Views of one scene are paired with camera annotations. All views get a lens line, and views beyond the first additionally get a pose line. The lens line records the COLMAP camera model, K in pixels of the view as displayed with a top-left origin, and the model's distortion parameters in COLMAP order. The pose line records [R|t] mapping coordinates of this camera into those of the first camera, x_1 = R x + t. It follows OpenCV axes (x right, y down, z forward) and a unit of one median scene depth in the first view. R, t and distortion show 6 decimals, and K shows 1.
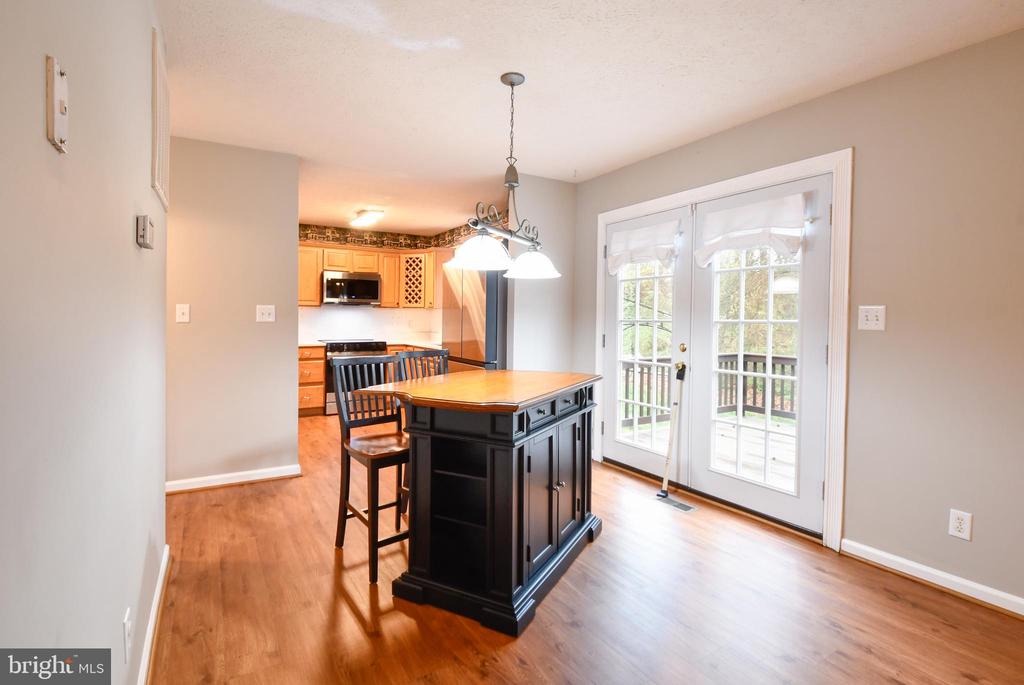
lens RADIAL K [[481.8, 0, 517.4], [0, 481.8, 324.1], [0, 0, 1]] dist [0.003891, -0.005539]
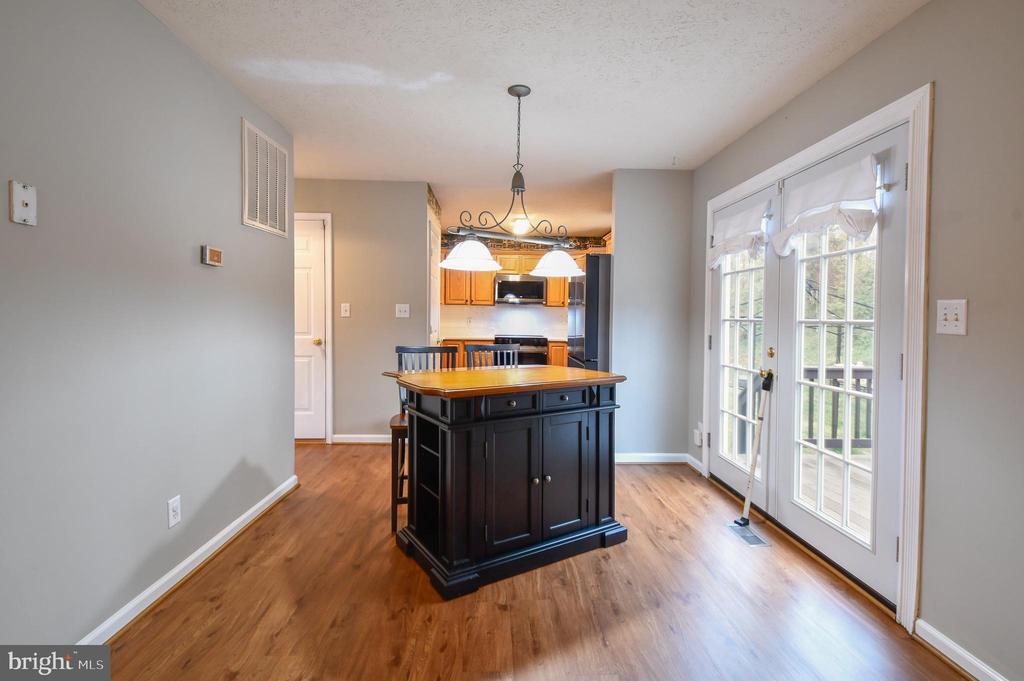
lens RADIAL K [[478.8, 0, 514.3], [0, 478.8, 317.5], [0, 0, 1]] dist [-0.012508, -0.005683]
pose [[0.875436, 0.007096, -0.483282, 0.438067], [-0.012797, 0.999882, -0.008500, 0.001782], [0.483165, 0.013625, 0.875423, 0.069459]]
